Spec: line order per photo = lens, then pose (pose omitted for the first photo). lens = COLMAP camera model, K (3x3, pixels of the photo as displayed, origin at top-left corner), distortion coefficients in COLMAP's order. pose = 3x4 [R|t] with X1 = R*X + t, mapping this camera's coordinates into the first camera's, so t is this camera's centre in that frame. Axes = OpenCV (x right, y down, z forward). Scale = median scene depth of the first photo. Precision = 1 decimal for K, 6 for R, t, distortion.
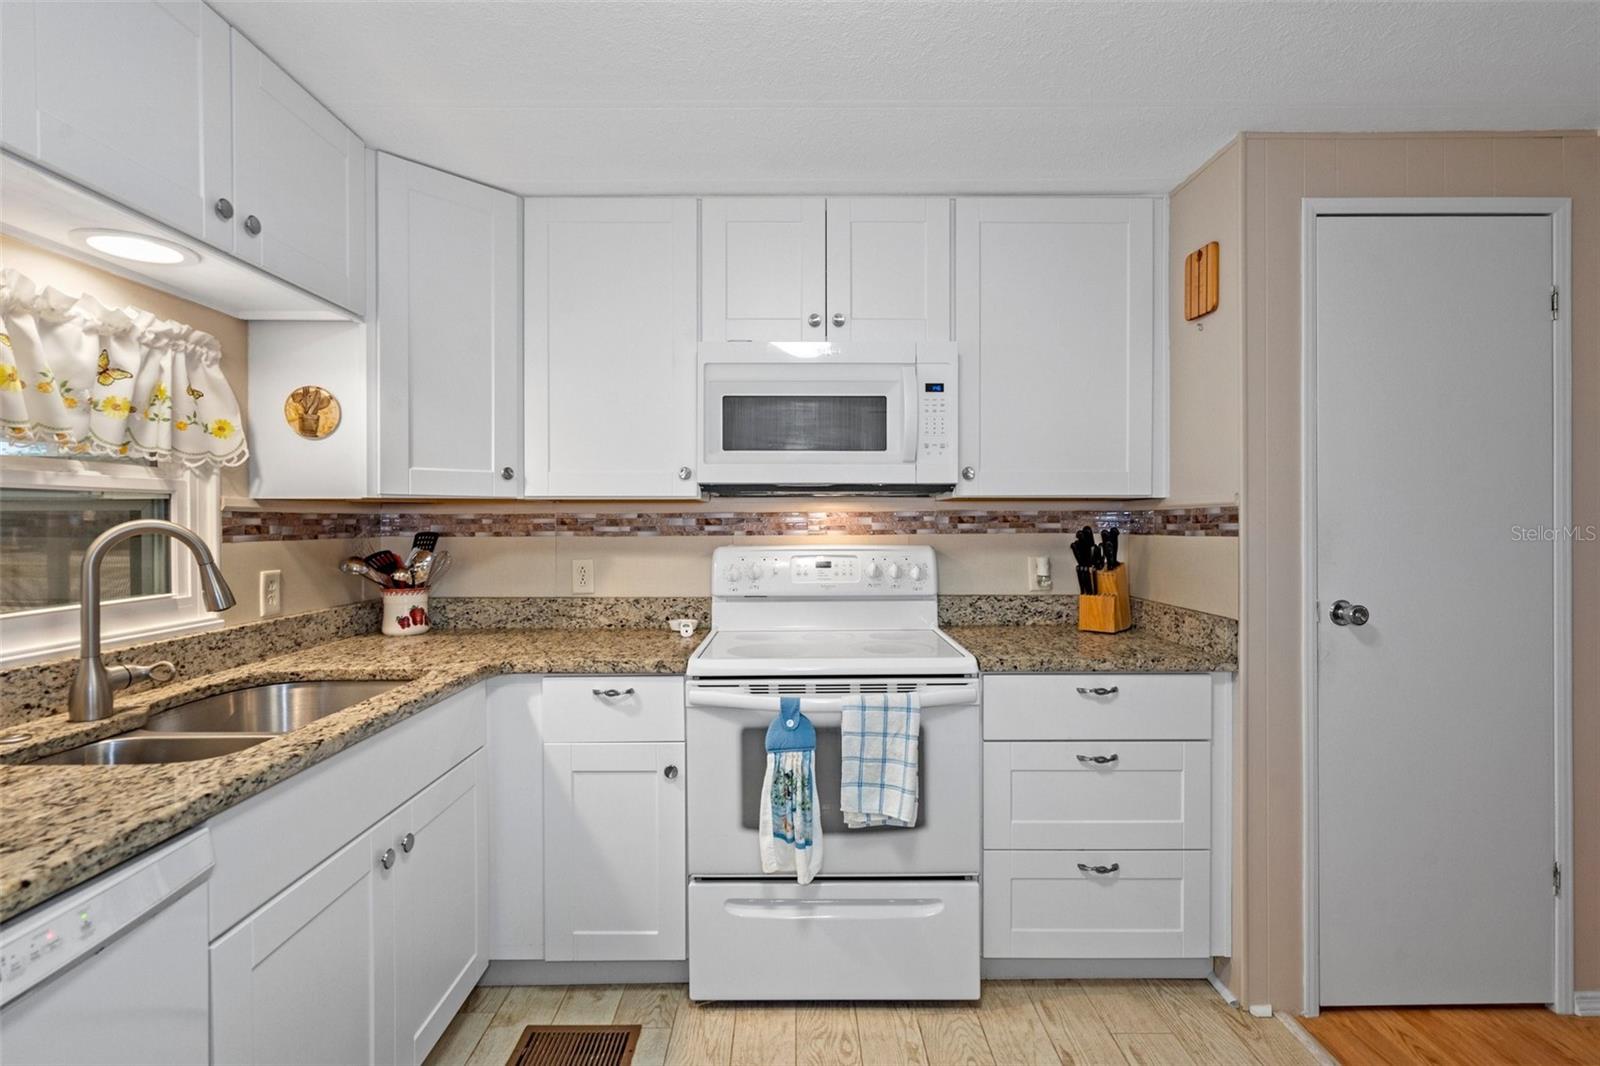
lens RADIAL K [[748.3, 0, 804.3], [0, 748.3, 523.7], [0, 0, 1]] dist [-0.002019, 0.002672]
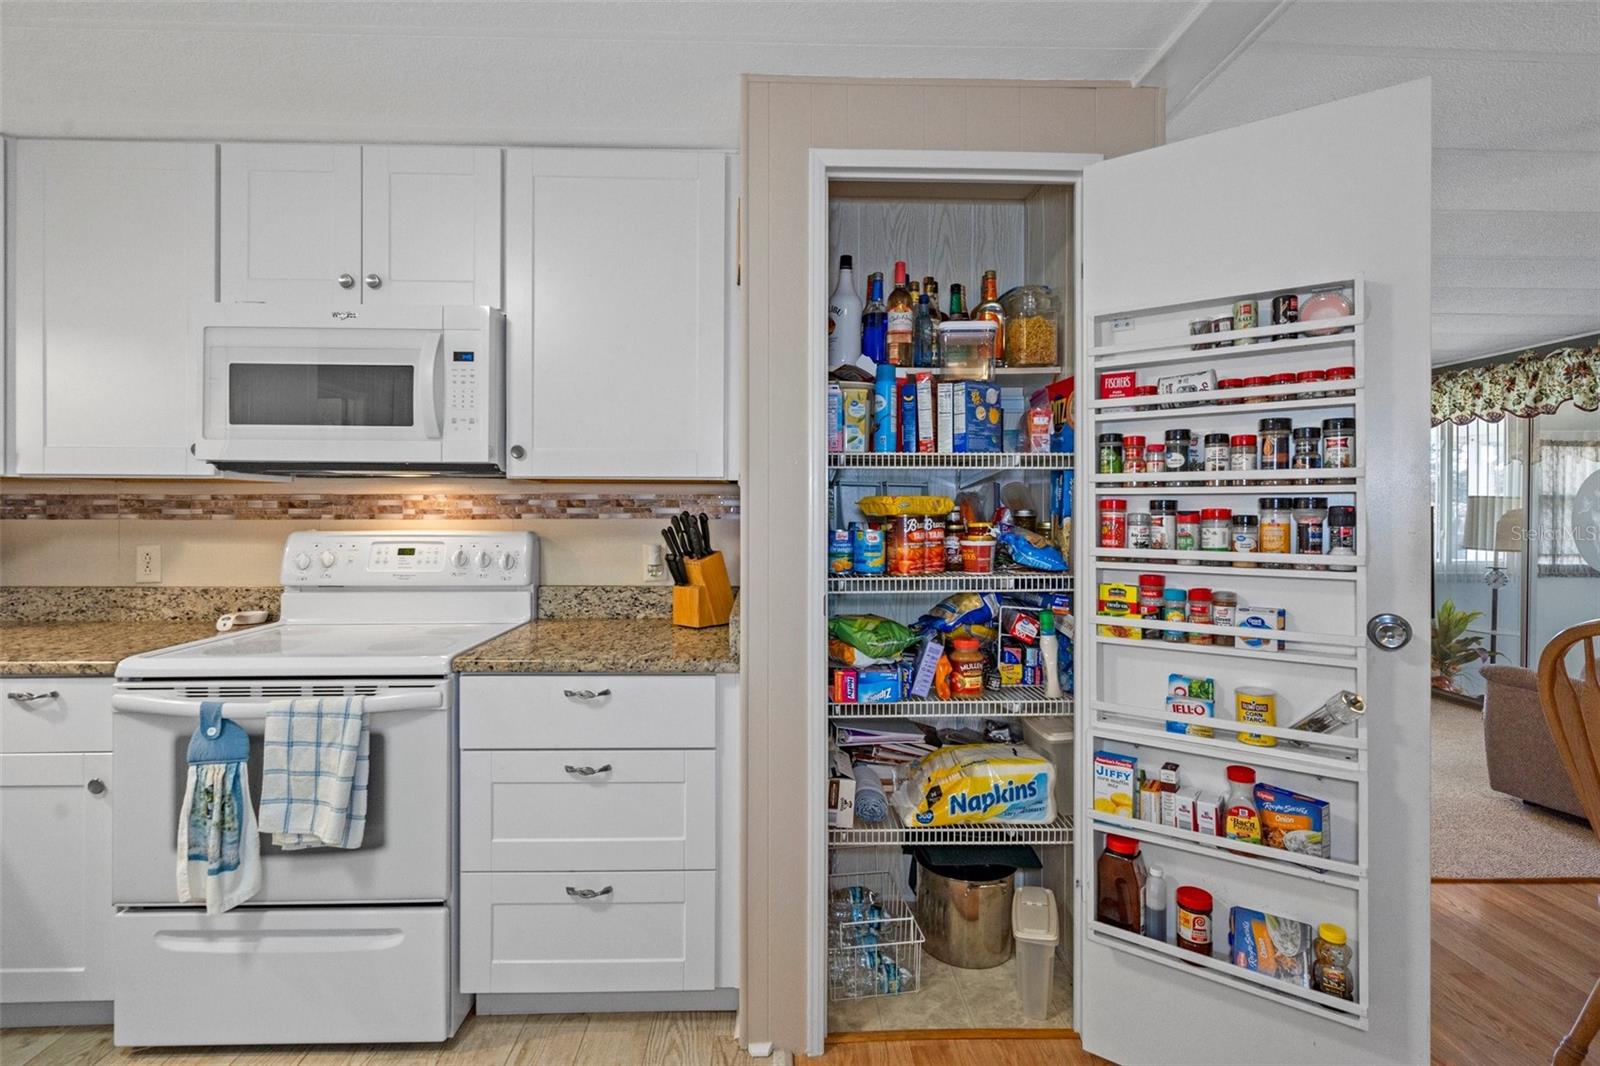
lens RADIAL K [[748.3, 0, 823.9], [0, 748.3, 509.1], [0, 0, 1]] dist [-0.002019, 0.002672]
pose [[0.999661, 0.005535, 0.025440, 0.649478], [-0.005474, 0.999982, -0.002470, 0.002802], [-0.025454, 0.002330, 0.999673, 0.095545]]
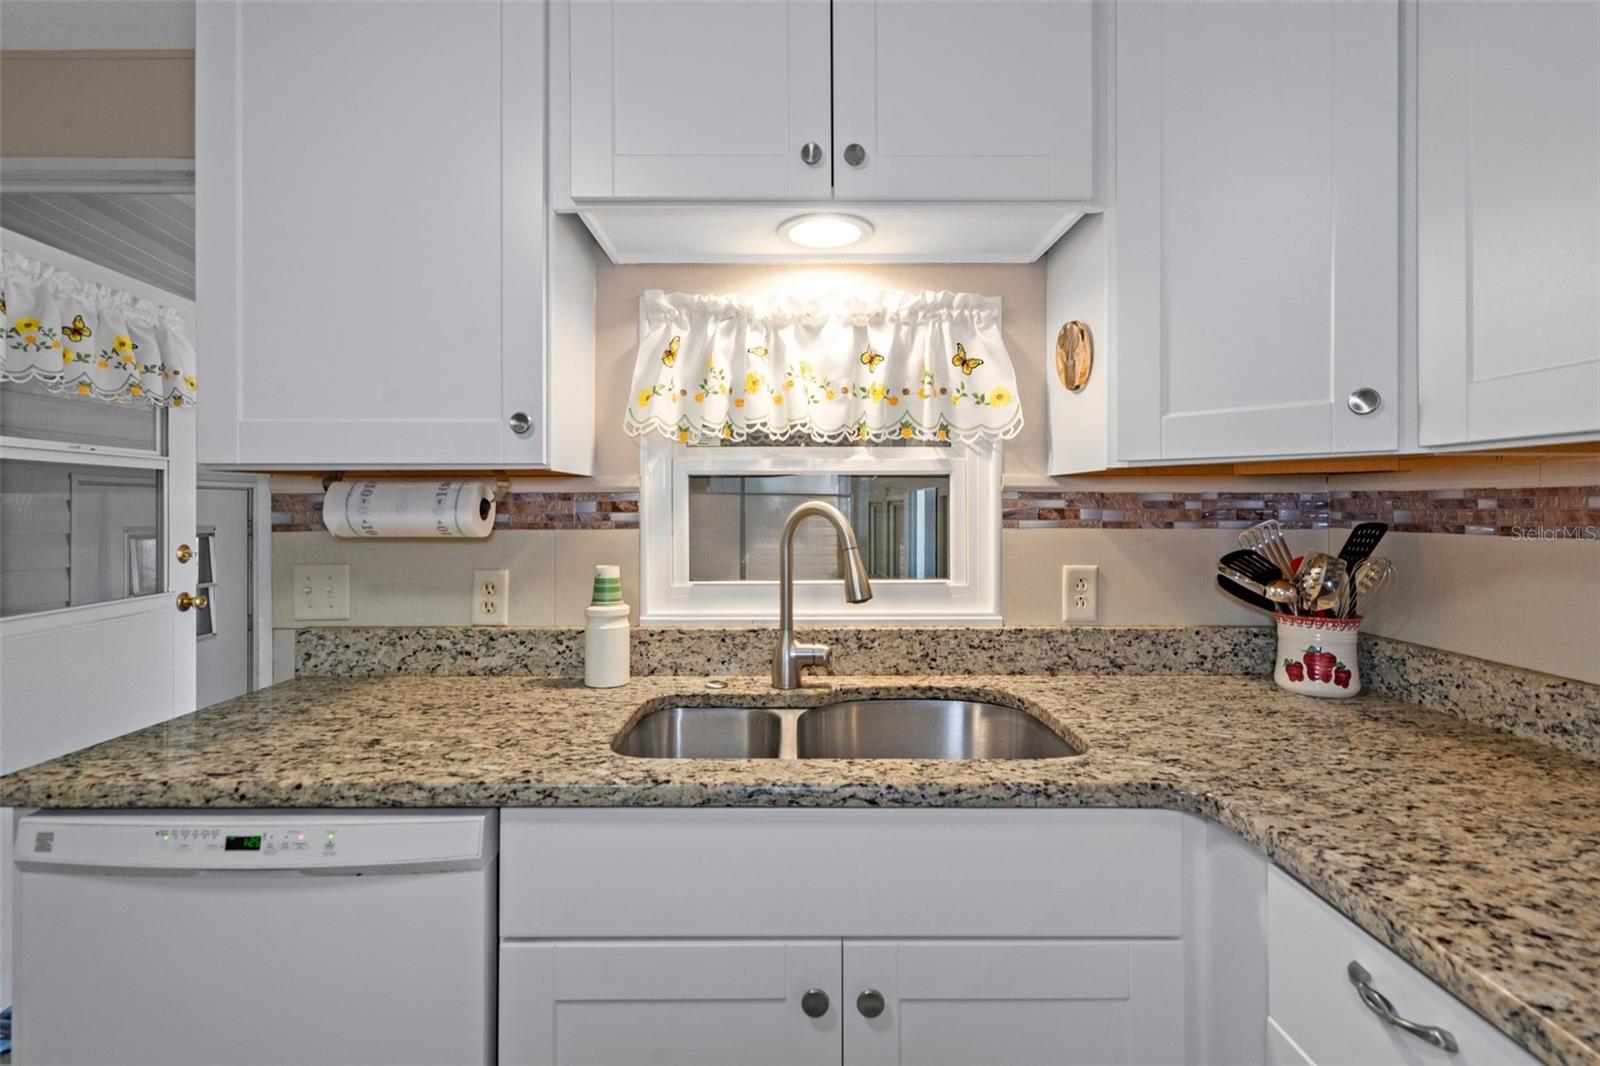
lens RADIAL K [[748.3, 0, 774.6], [0, 748.3, 508.9], [0, 0, 1]] dist [-0.002019, 0.002672]
pose [[-0.014098, 0.007346, -0.999874, 0.088522], [-0.002417, 0.999970, 0.007380, -0.002553], [0.999898, 0.002521, -0.014079, 0.711907]]
